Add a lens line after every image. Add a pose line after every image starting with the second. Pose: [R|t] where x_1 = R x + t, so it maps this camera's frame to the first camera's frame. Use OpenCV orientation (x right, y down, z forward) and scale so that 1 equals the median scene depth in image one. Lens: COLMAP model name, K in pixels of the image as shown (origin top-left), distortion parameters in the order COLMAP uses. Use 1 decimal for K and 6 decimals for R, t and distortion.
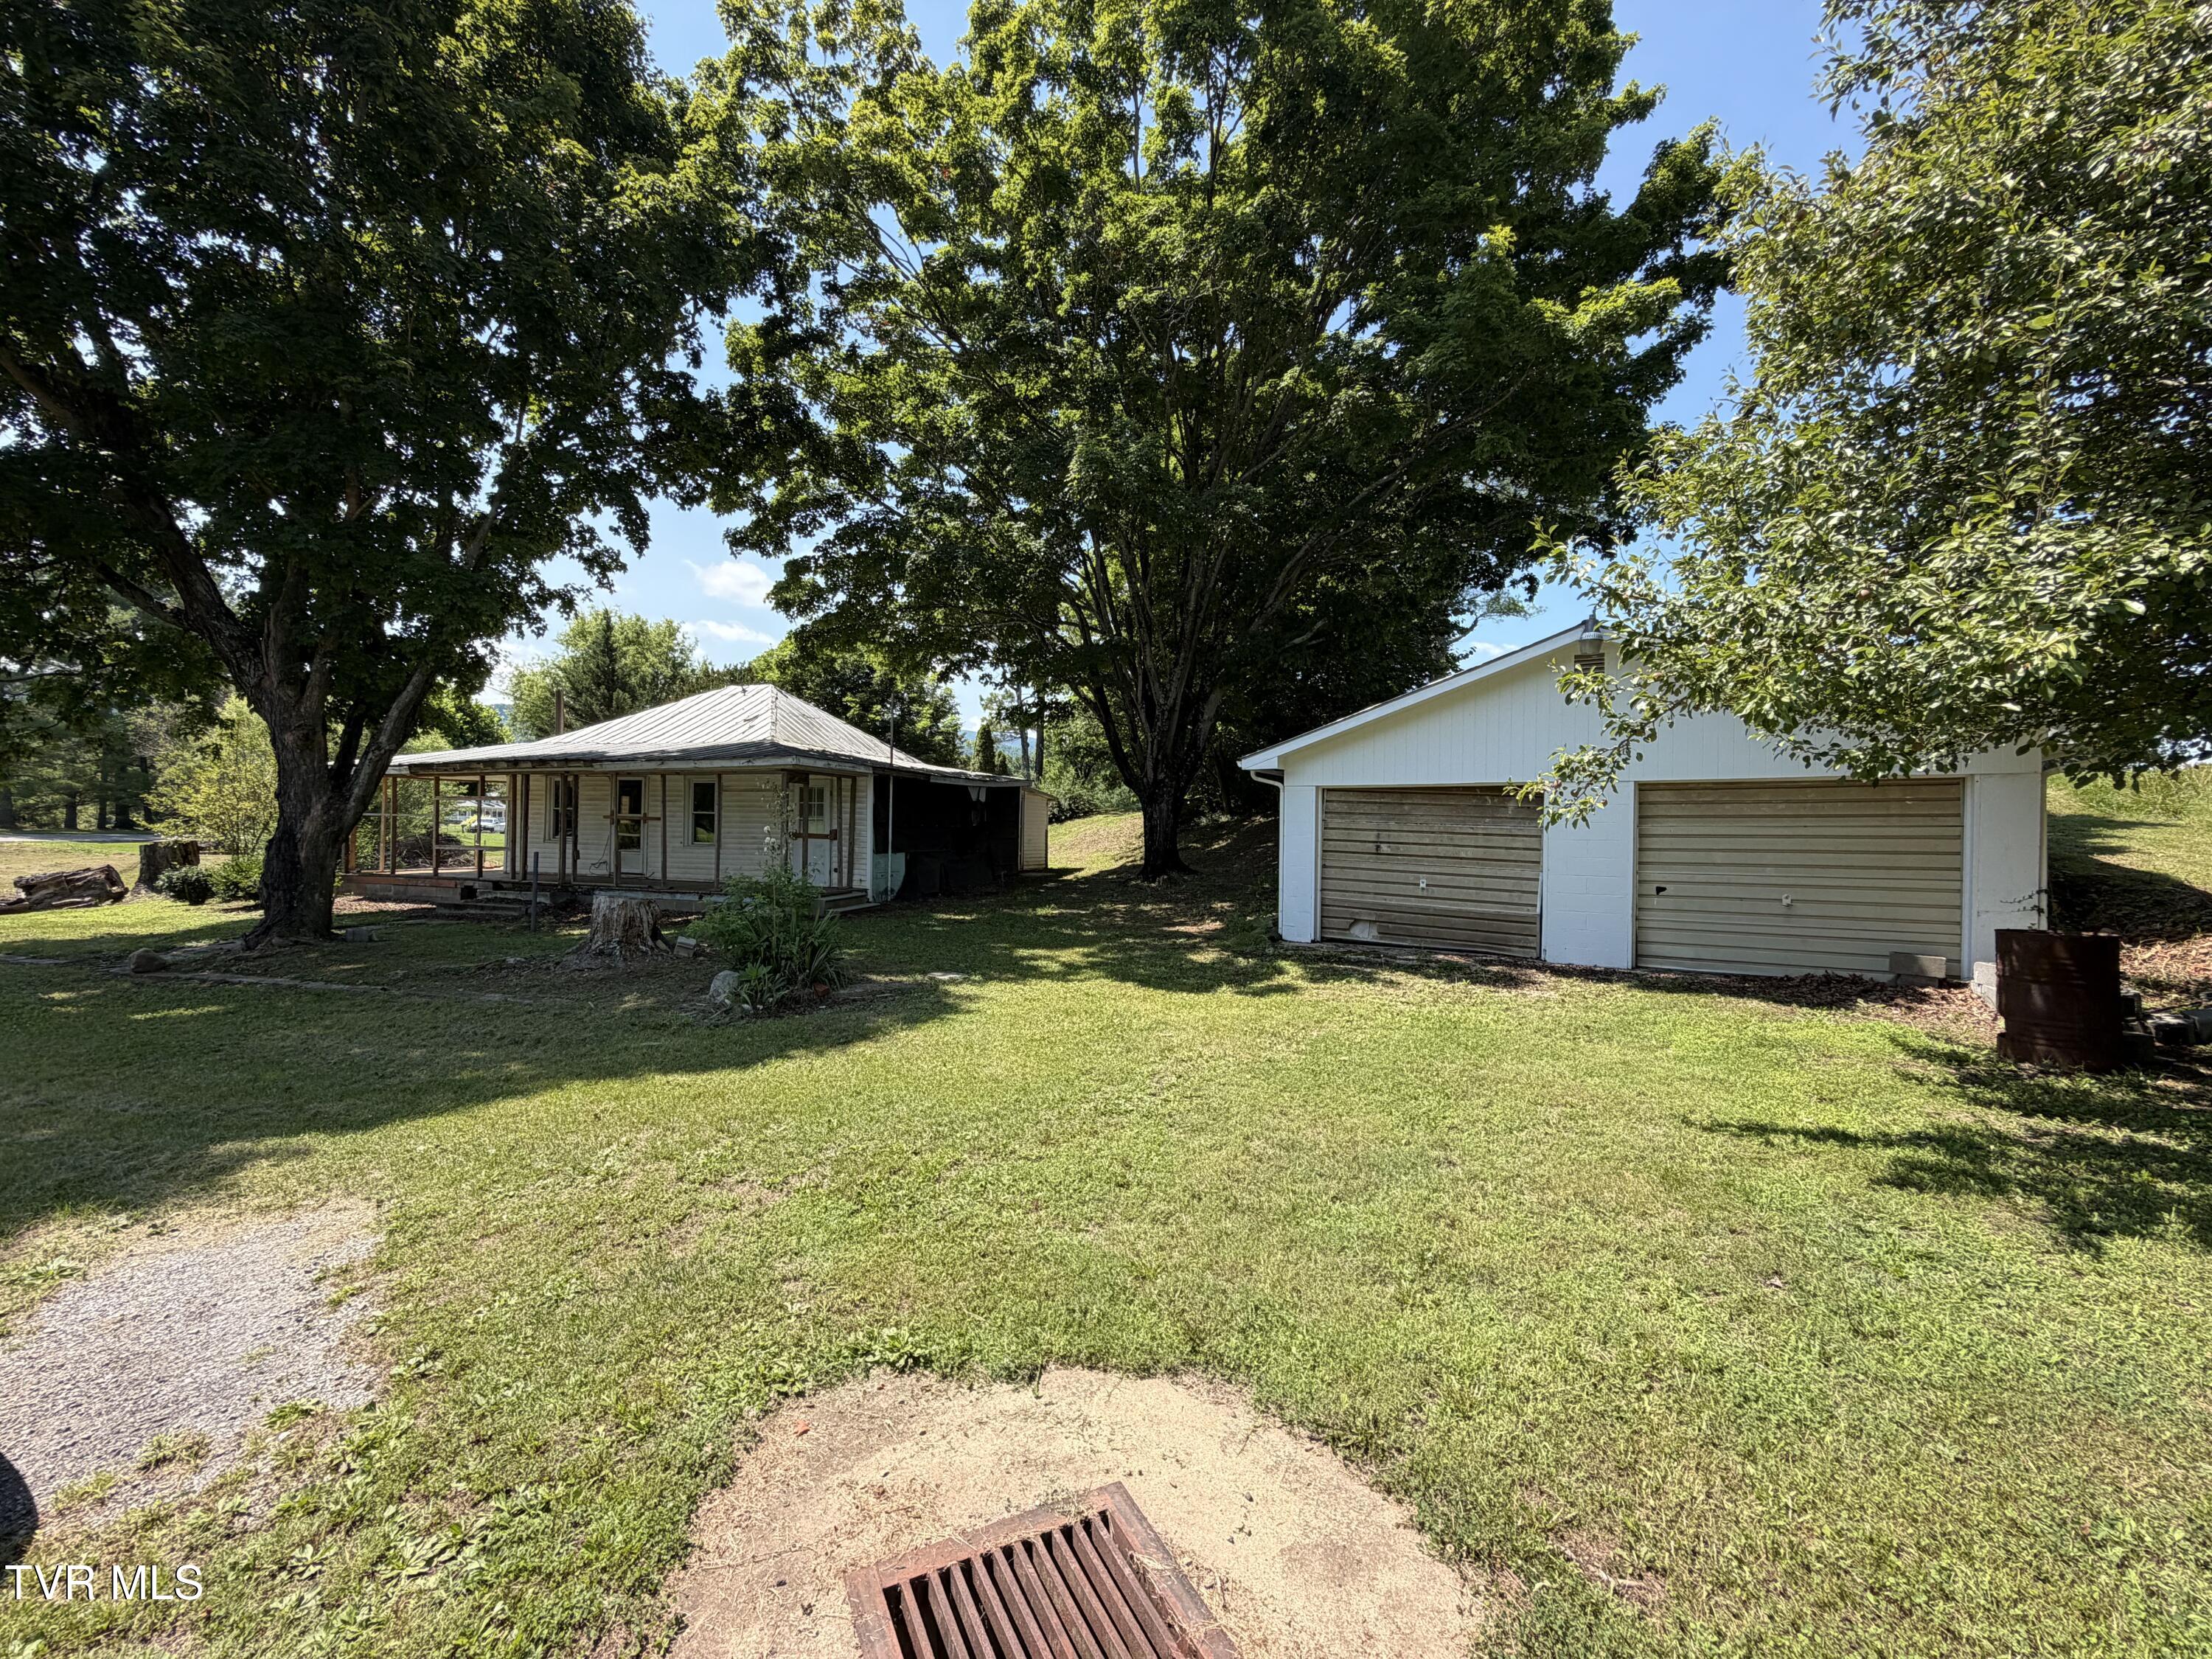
lens RADIAL K [[878.4, 0, 1106.0], [0, 878.4, 829.5], [0, 0, 1]] dist [0.000020, 0.000066]
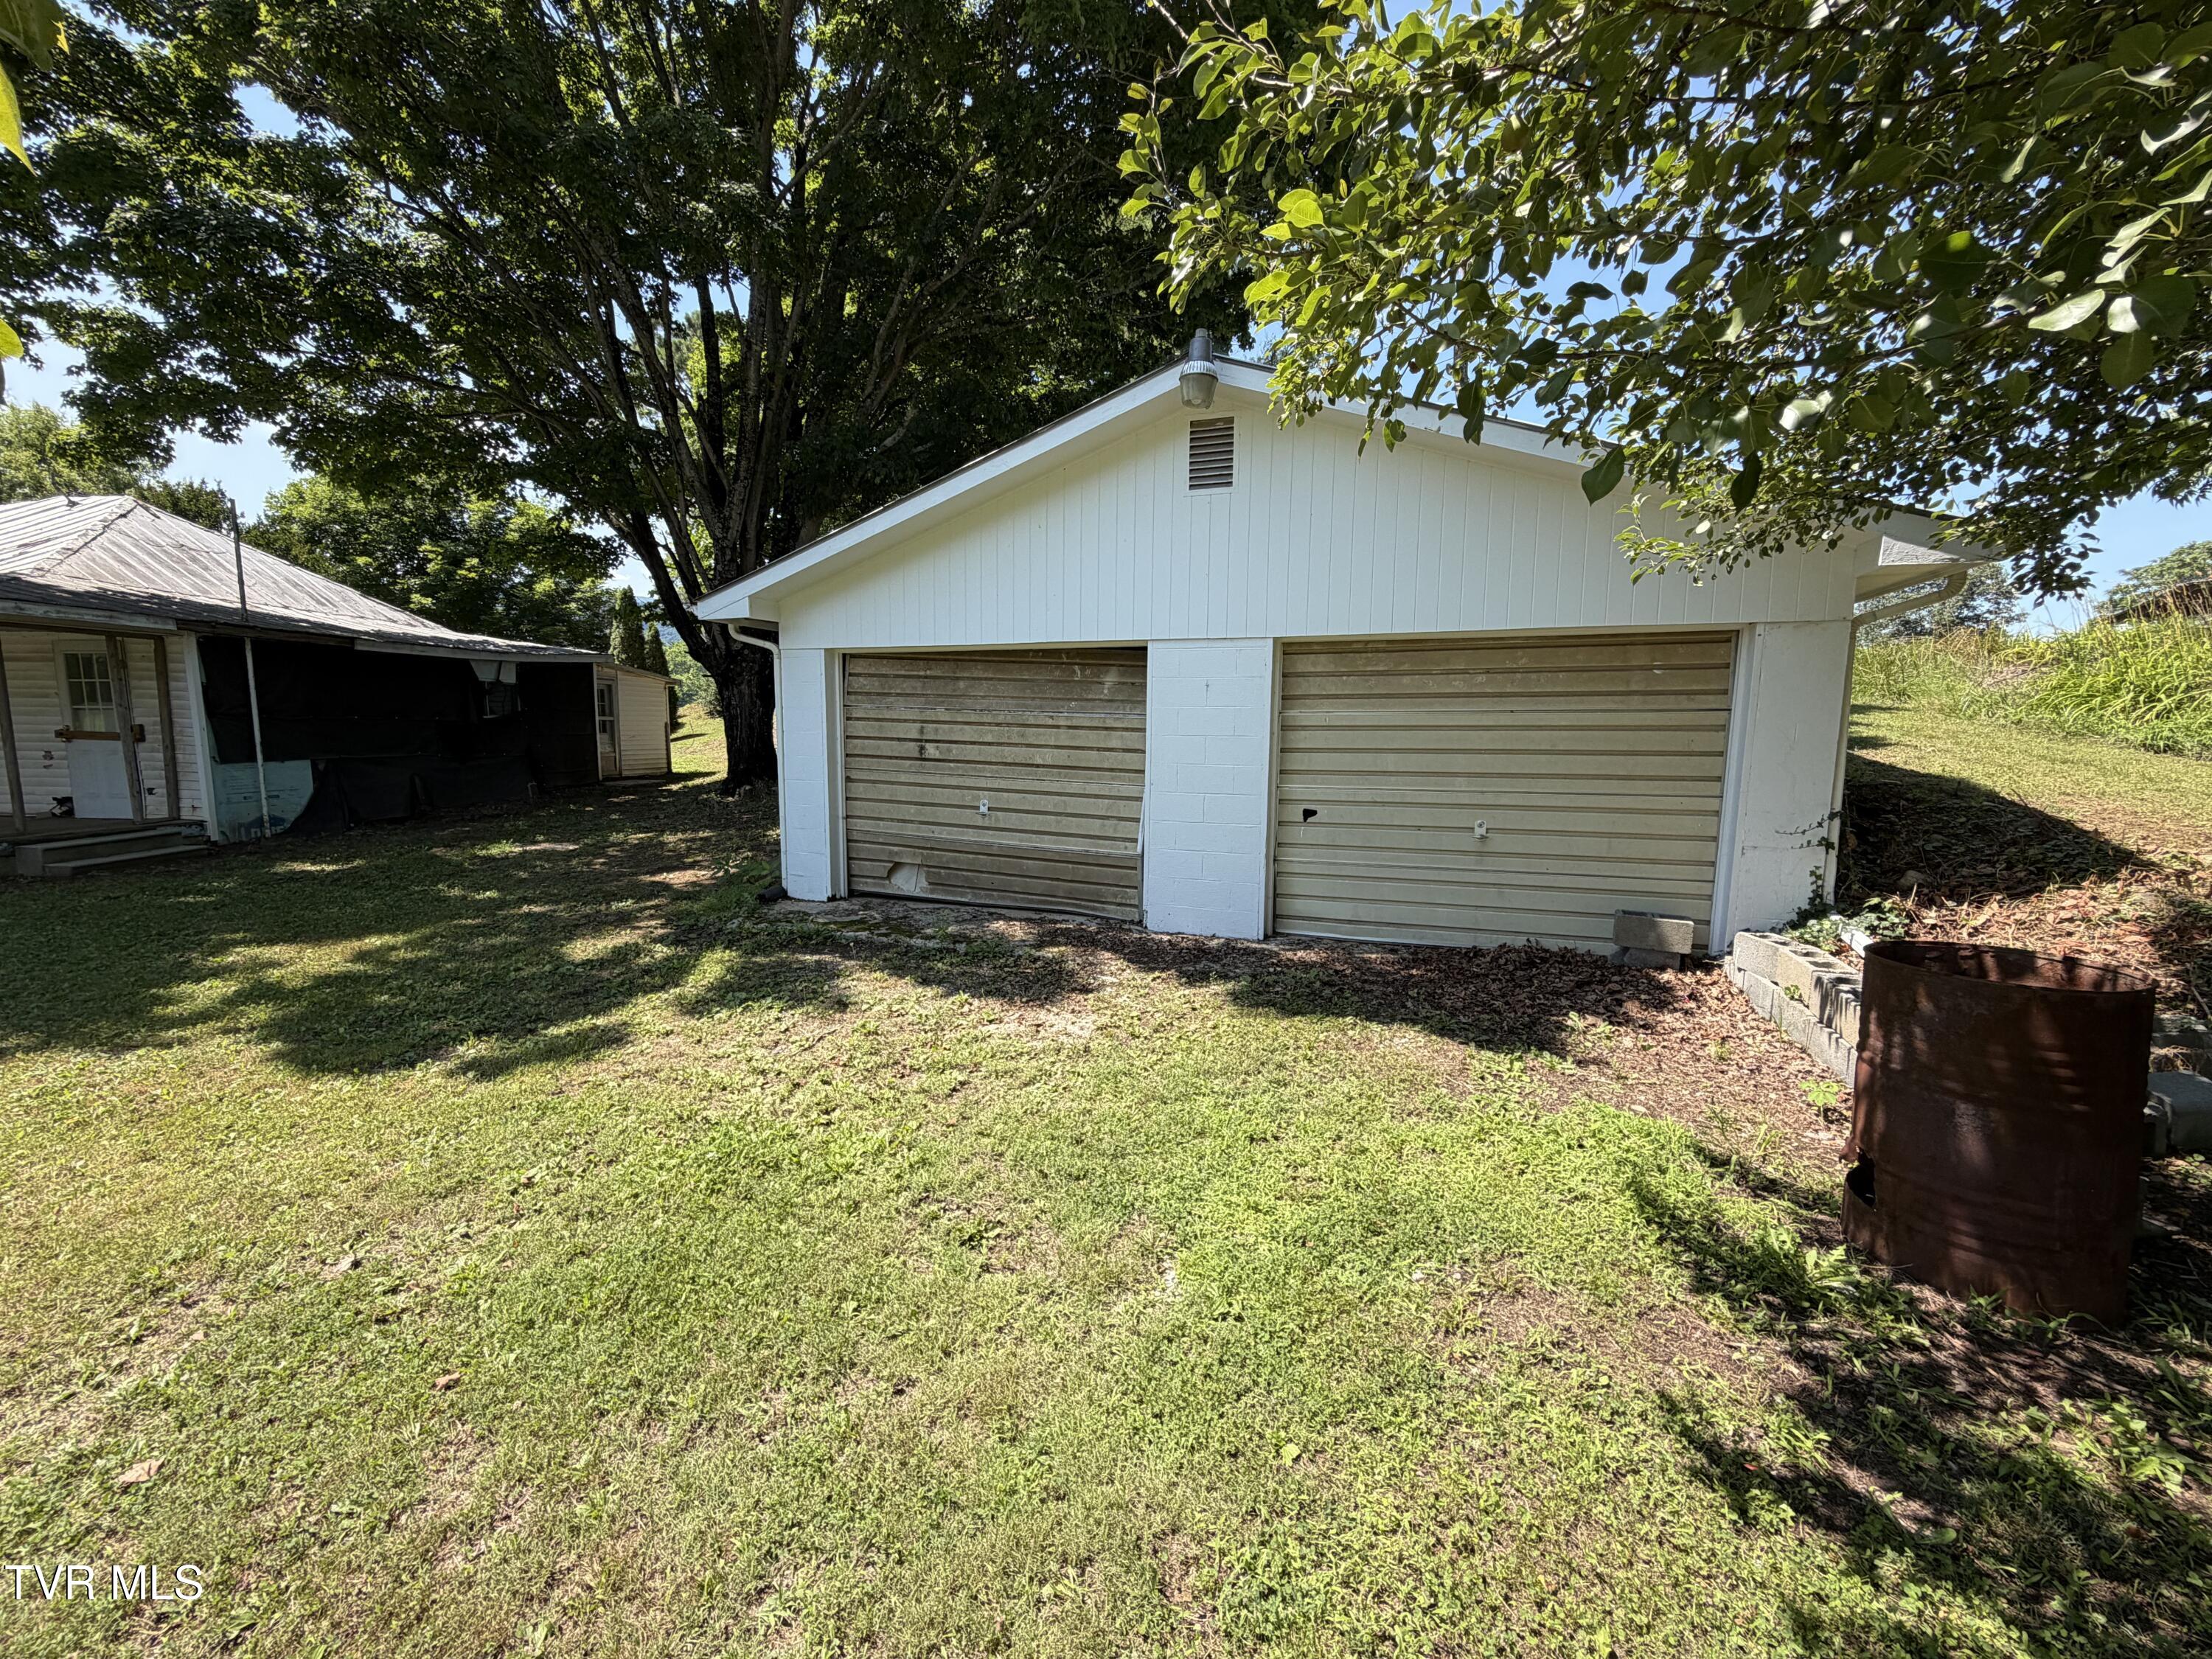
lens RADIAL K [[878.4, 0, 1106.0], [0, 878.4, 829.5], [0, 0, 1]] dist [0.000020, 0.000066]
pose [[0.972738, -0.034391, 0.229342, 0.328623], [0.005764, 0.992223, 0.124339, 0.000417], [-0.231834, -0.119627, 0.965372, 0.404020]]
